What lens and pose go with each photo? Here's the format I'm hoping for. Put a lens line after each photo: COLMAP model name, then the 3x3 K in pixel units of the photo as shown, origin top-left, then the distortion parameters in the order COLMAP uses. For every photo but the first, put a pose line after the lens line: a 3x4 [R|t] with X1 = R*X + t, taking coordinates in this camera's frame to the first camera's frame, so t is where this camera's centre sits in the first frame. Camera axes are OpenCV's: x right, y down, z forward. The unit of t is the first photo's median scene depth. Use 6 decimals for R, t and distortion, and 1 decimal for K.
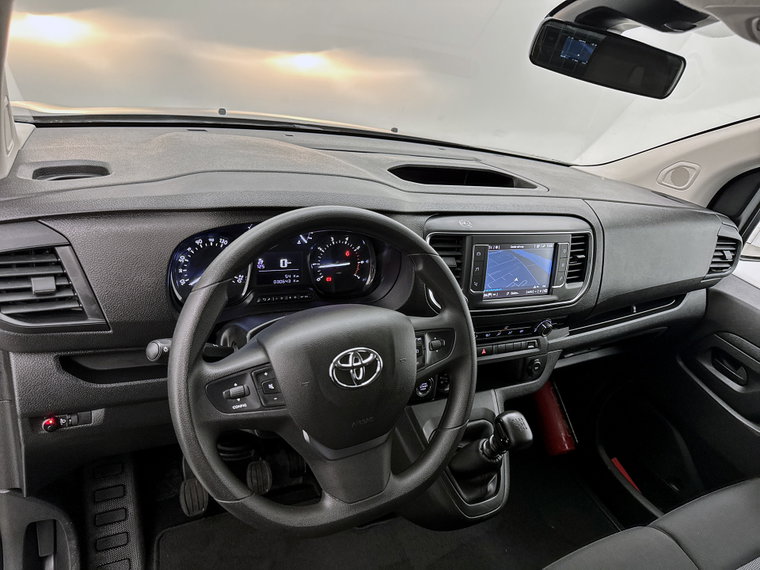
lens RADIAL K [[513.1, 0, 377.2], [0, 513.1, 286.2], [0, 0, 1]] dist [0.041448, -0.000892]
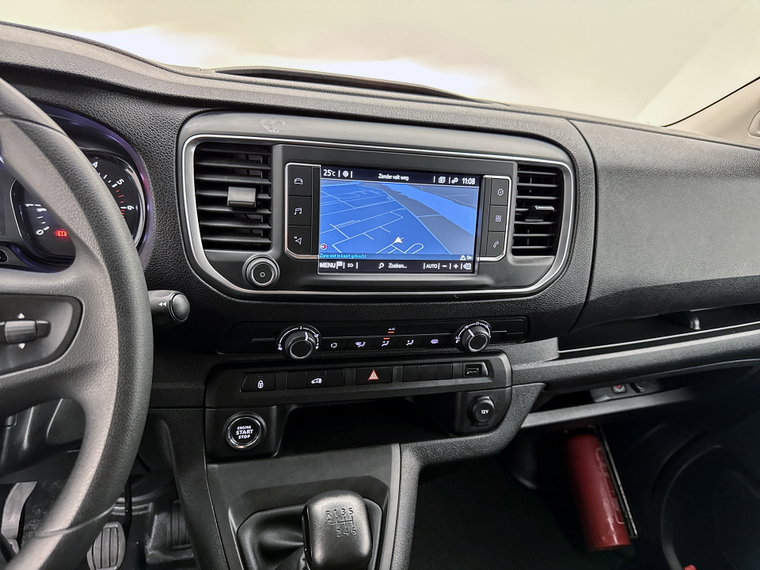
lens RADIAL K [[539.1, 0, 385.2], [0, 539.1, 290.1], [0, 0, 1]] dist [0.048757, -0.046345]
pose [[0.984181, 0.016205, -0.176422, 0.340397], [-0.026945, 0.997914, -0.058657, 0.069399], [0.175103, 0.062483, 0.982565, 0.424256]]
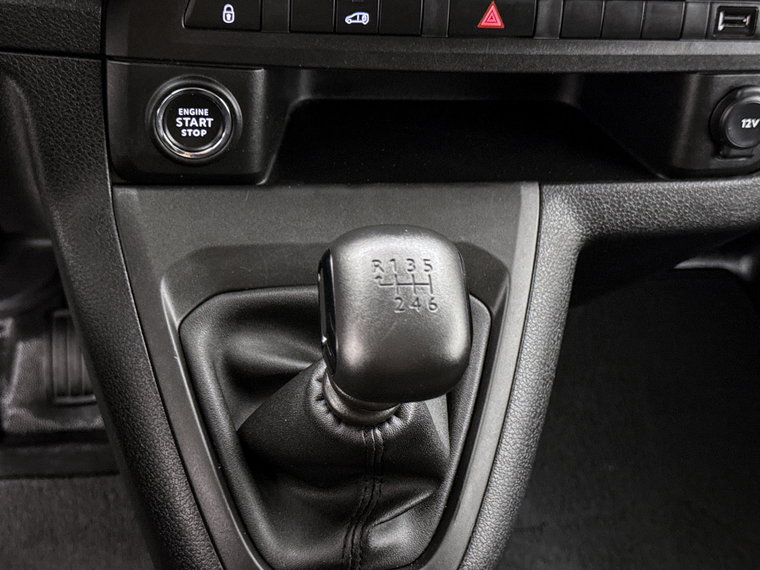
lens RADIAL K [[1176.3, 0, 384.5], [0, 1176.3, 289.0], [0, 0, 1]] dist [0.118866, 0.000000]
pose [[0.958724, 0.131383, -0.252165, 0.331101], [-0.075622, 0.972723, 0.219295, 0.138956], [0.274098, -0.191175, 0.942509, 0.458476]]
